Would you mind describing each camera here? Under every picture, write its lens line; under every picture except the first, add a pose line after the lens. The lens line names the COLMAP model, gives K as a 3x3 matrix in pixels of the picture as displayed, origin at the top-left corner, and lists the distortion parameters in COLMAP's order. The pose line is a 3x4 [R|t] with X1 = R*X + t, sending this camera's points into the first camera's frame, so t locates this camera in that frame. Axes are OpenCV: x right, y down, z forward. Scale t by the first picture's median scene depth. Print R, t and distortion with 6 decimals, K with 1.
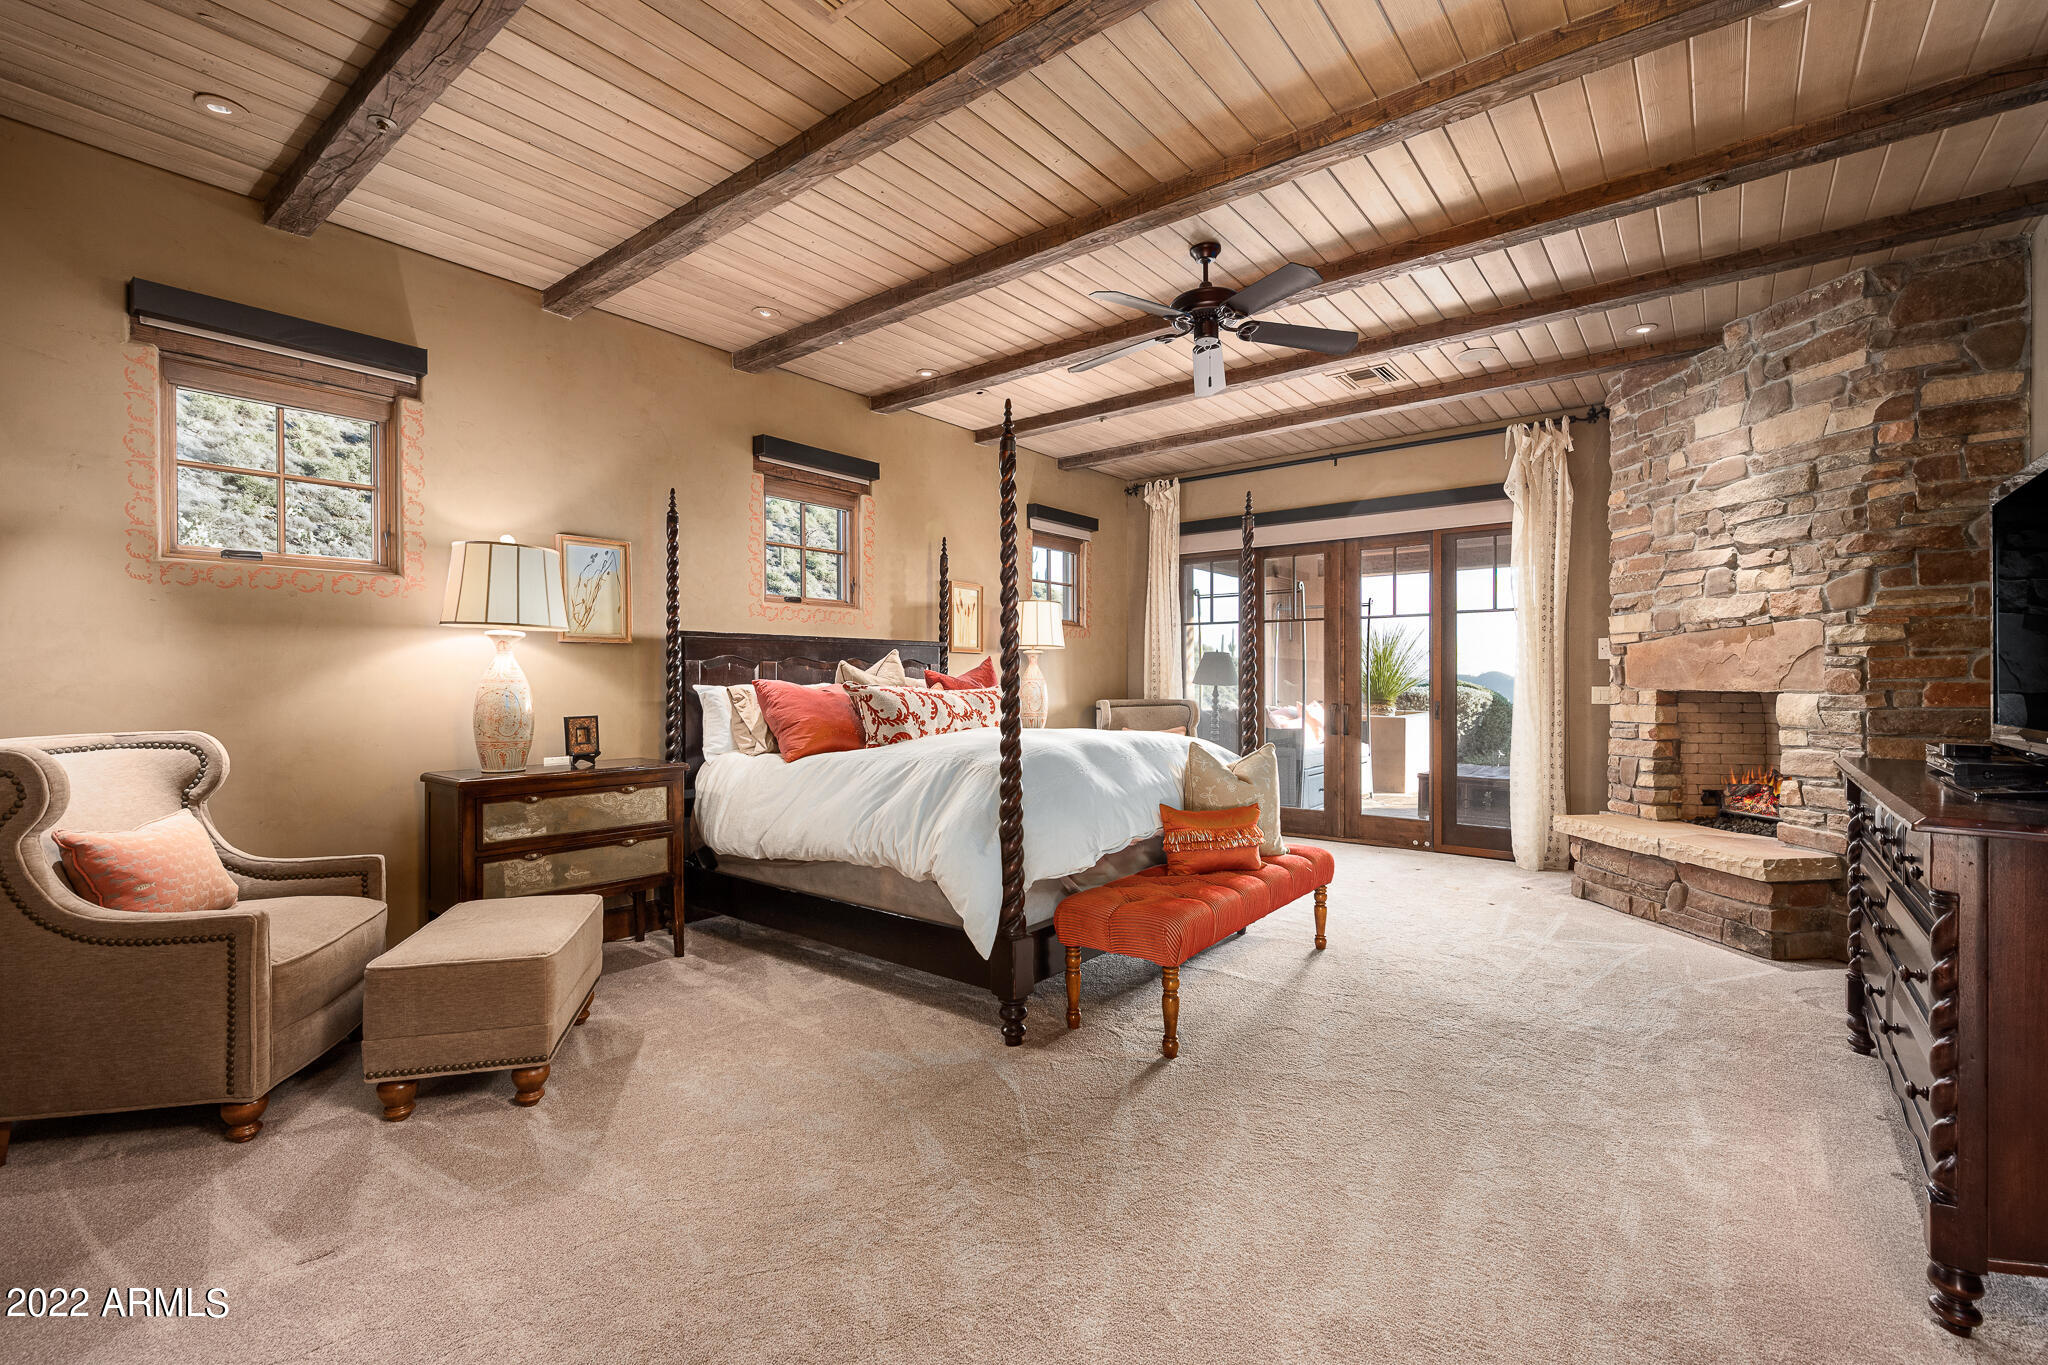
lens RADIAL K [[883.9, 0, 1027.5], [0, 883.9, 686.0], [0, 0, 1]] dist [-0.001198, 0.000760]
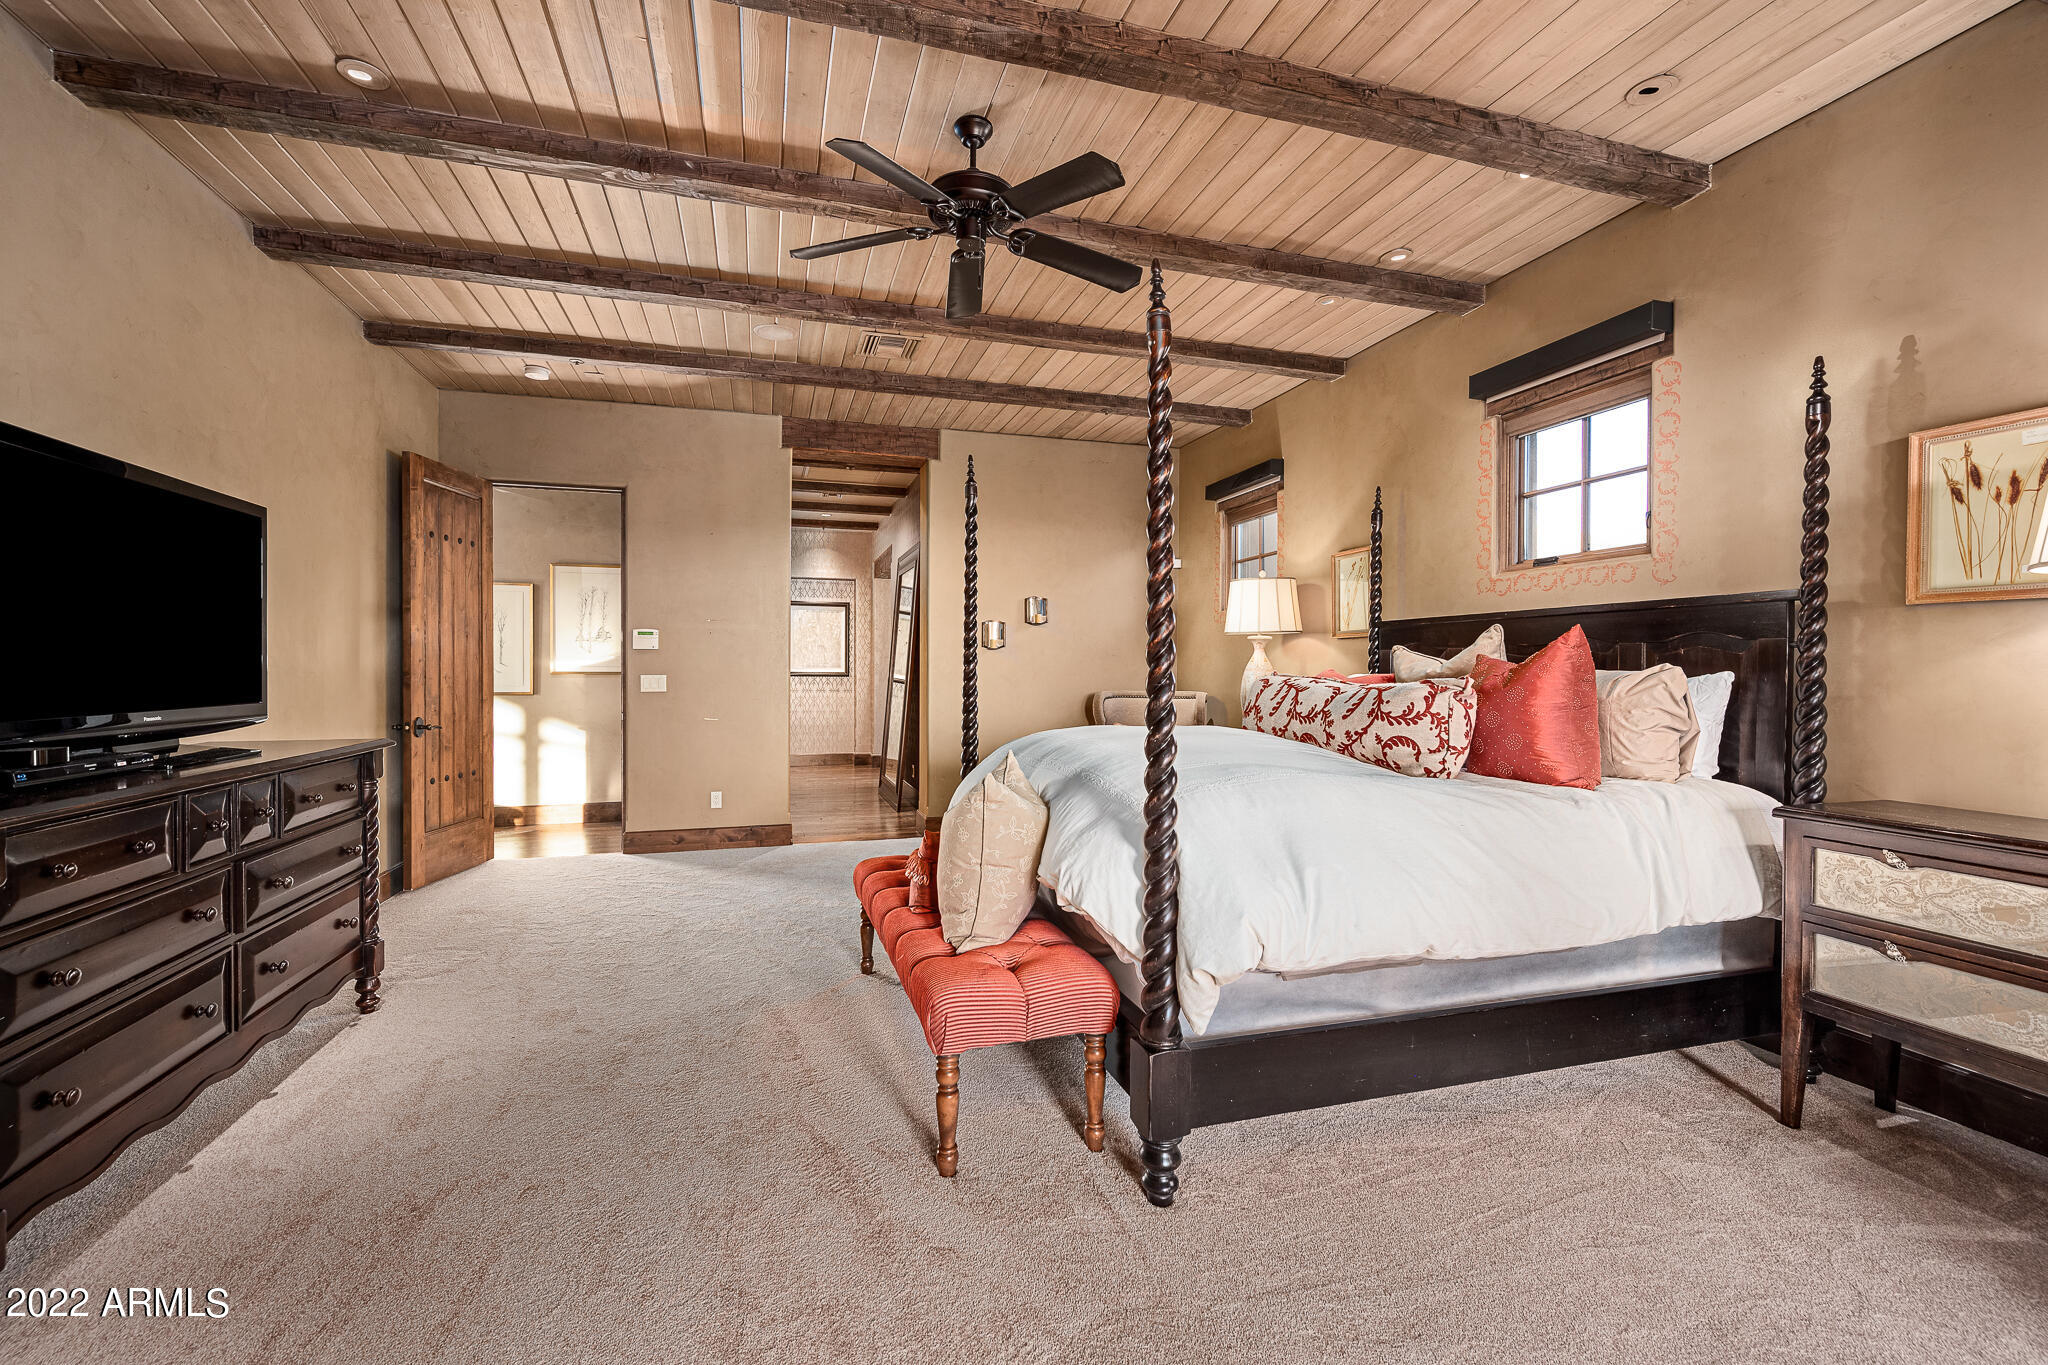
lens RADIAL K [[883.9, 0, 1026.6], [0, 883.9, 677.5], [0, 0, 1]] dist [-0.001198, 0.000760]
pose [[-0.565592, 0.008782, -0.824639, 0.676361], [-0.000447, 0.999940, 0.010956, -0.007706], [0.824685, 0.006565, -0.565554, 1.196475]]
